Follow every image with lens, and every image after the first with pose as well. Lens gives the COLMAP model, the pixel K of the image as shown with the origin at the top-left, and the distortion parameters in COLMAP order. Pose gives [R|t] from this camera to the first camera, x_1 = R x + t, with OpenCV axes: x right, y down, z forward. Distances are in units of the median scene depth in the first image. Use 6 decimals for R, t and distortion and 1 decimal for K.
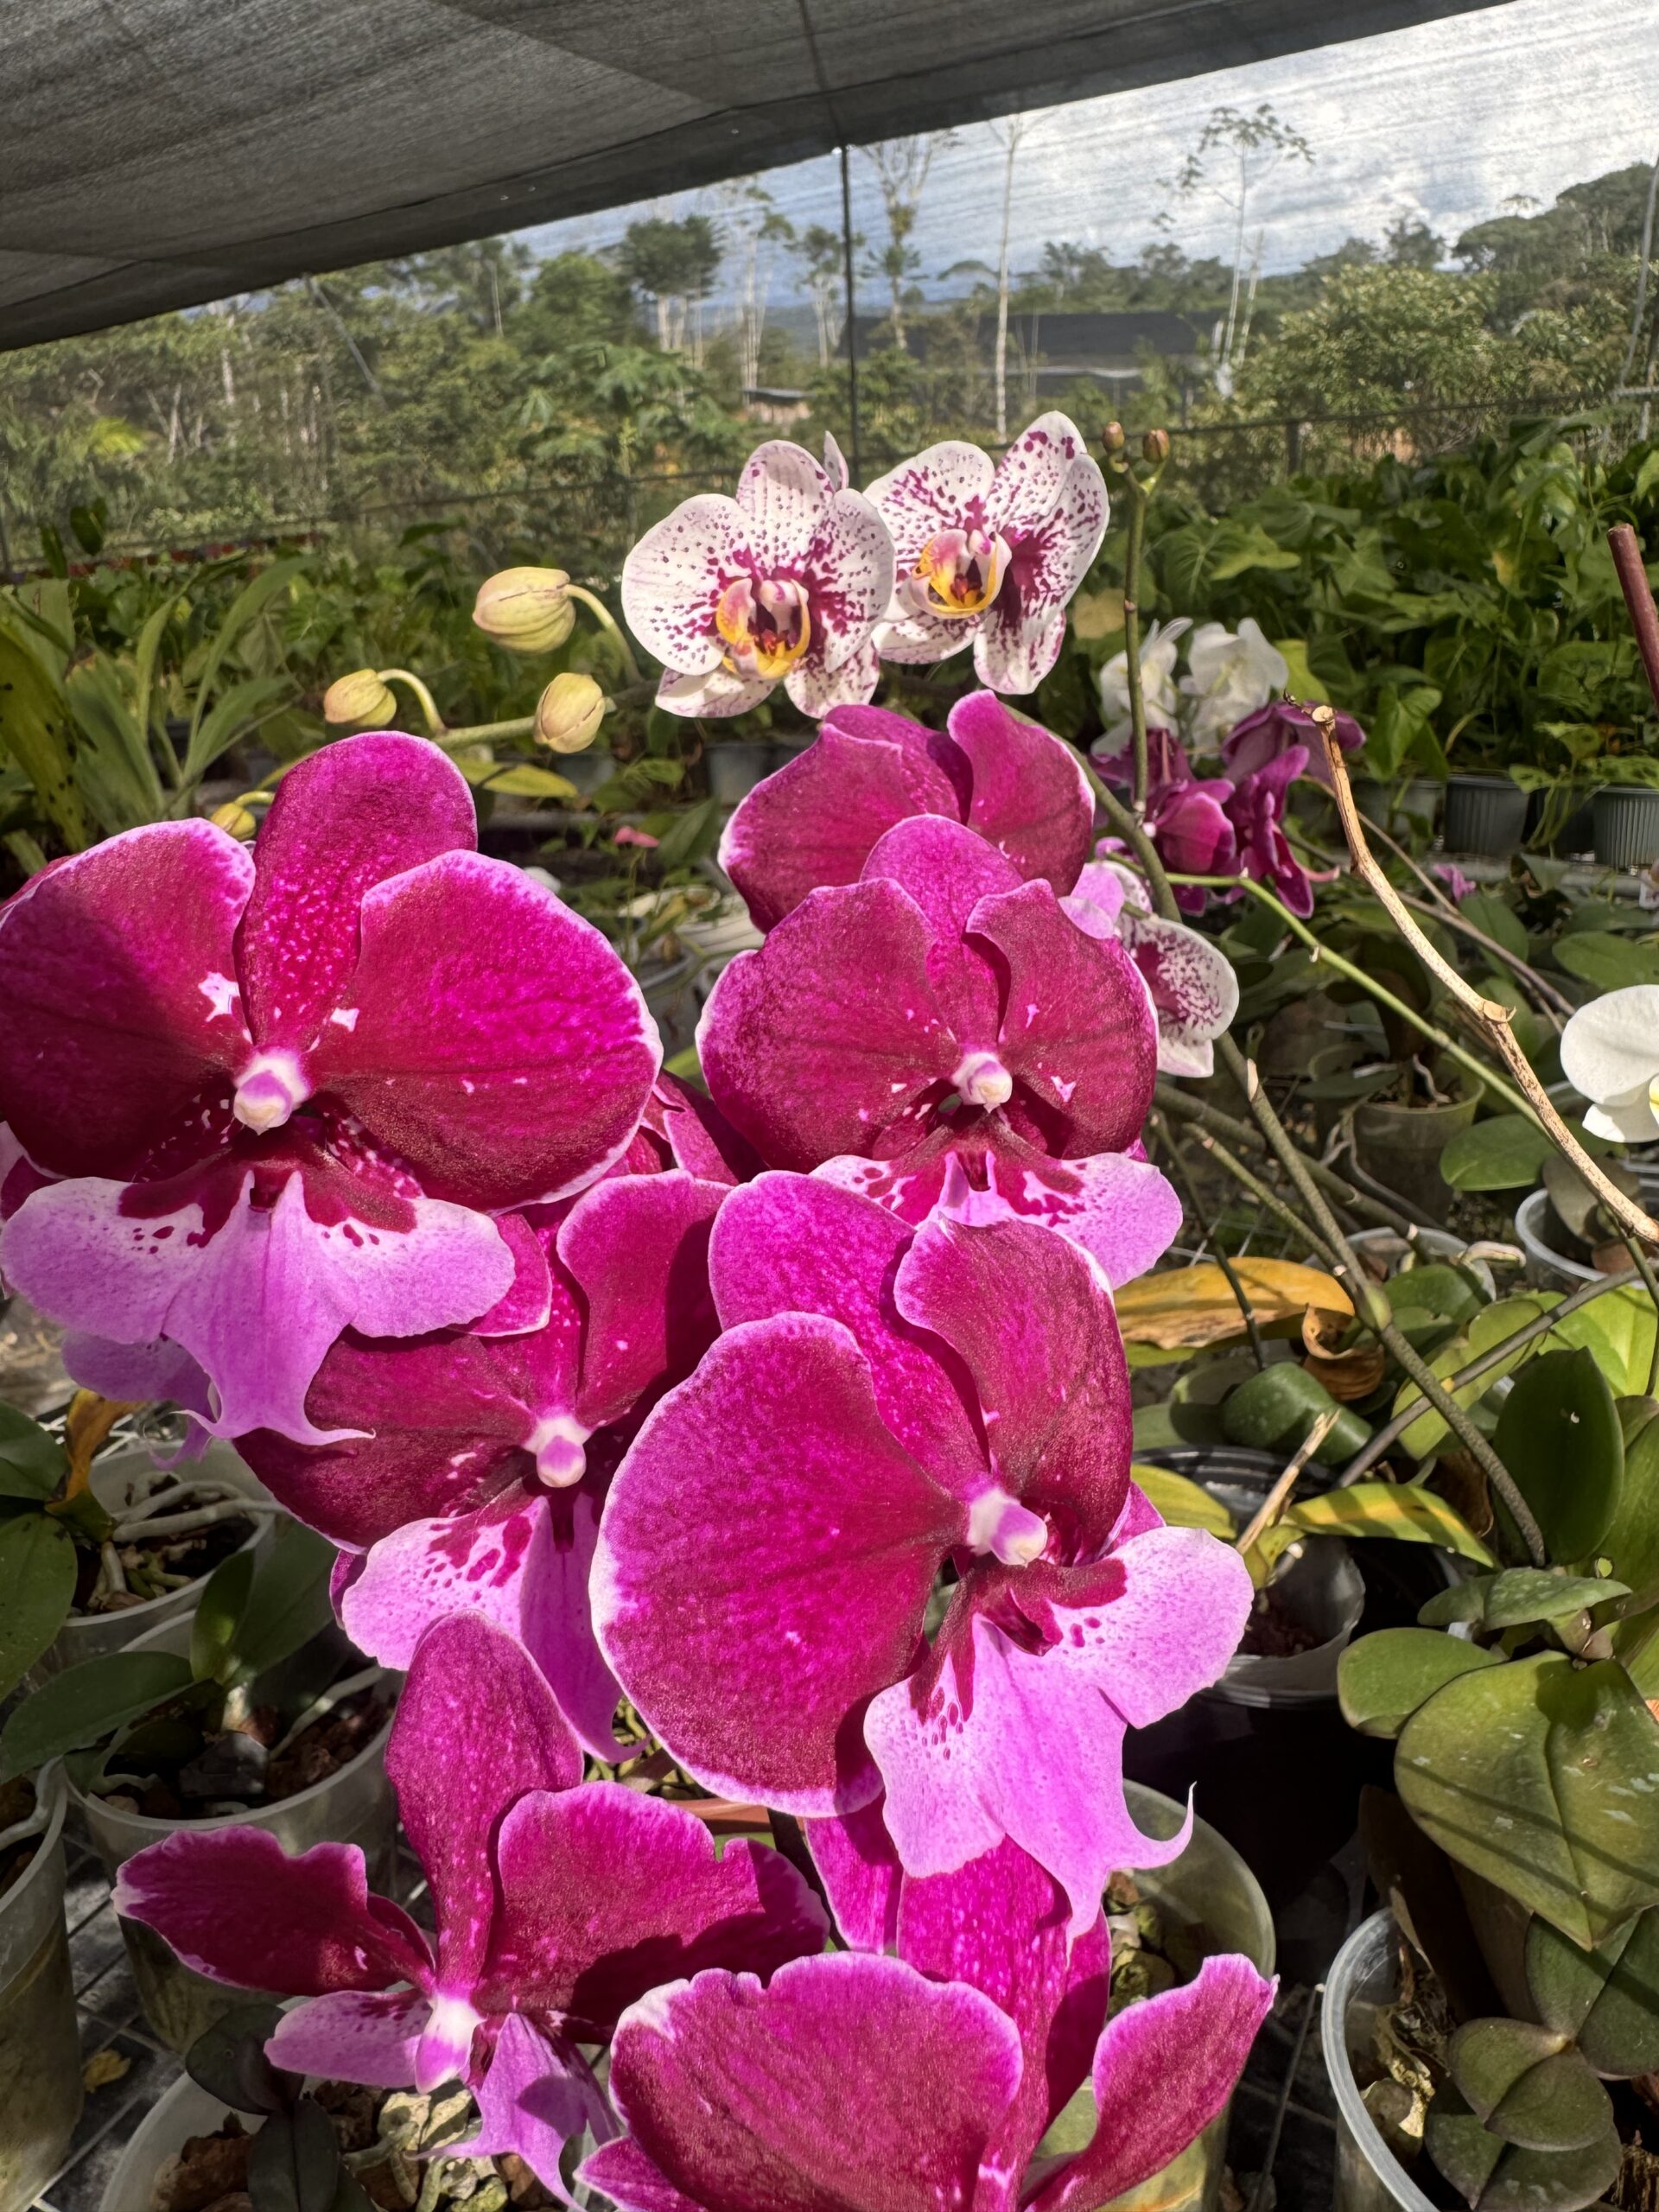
lens RADIAL K [[1593.5, 0, 832.1], [0, 1593.5, 1115.0], [0, 0, 1]] dist [-0.002678, -0.000494]
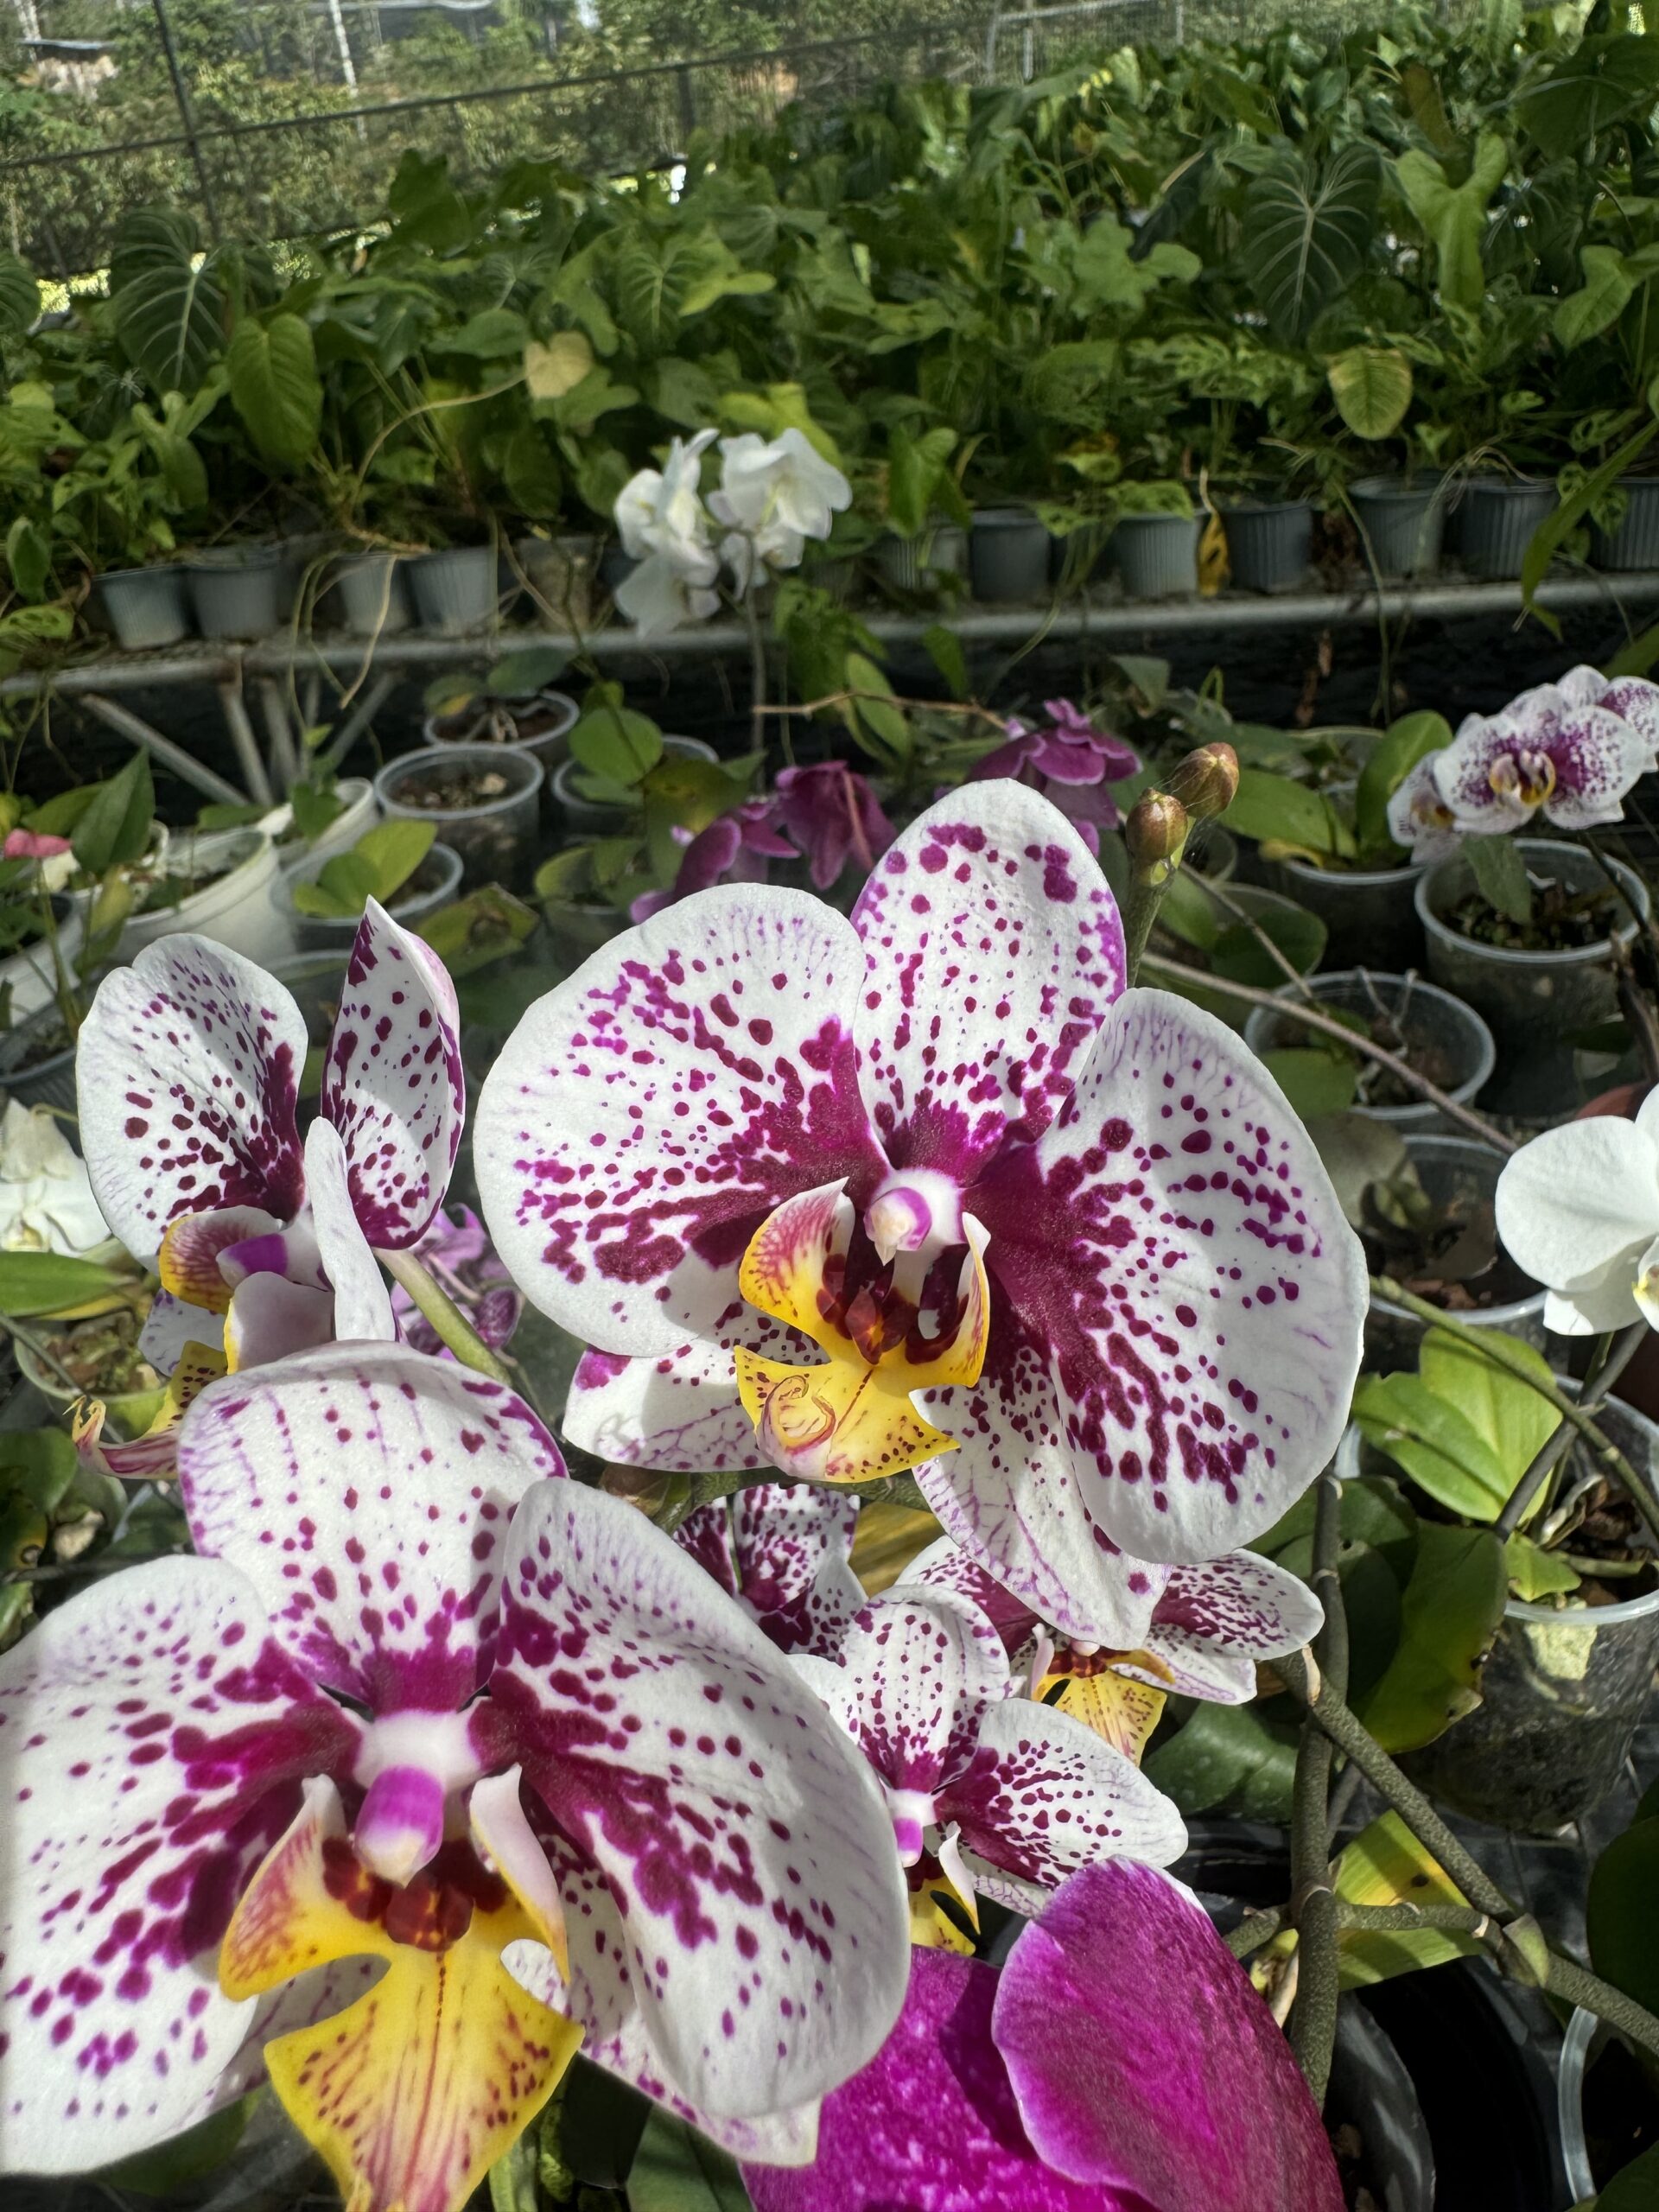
lens RADIAL K [[1593.5, 0, 832.9], [0, 1593.5, 1095.0], [0, 0, 1]] dist [-0.002678, -0.000494]
pose [[0.939176, -0.215091, 0.267739, -0.011481], [0.167631, 0.967515, 0.189249, -0.437162], [-0.299747, -0.132856, 0.944723, 0.639092]]
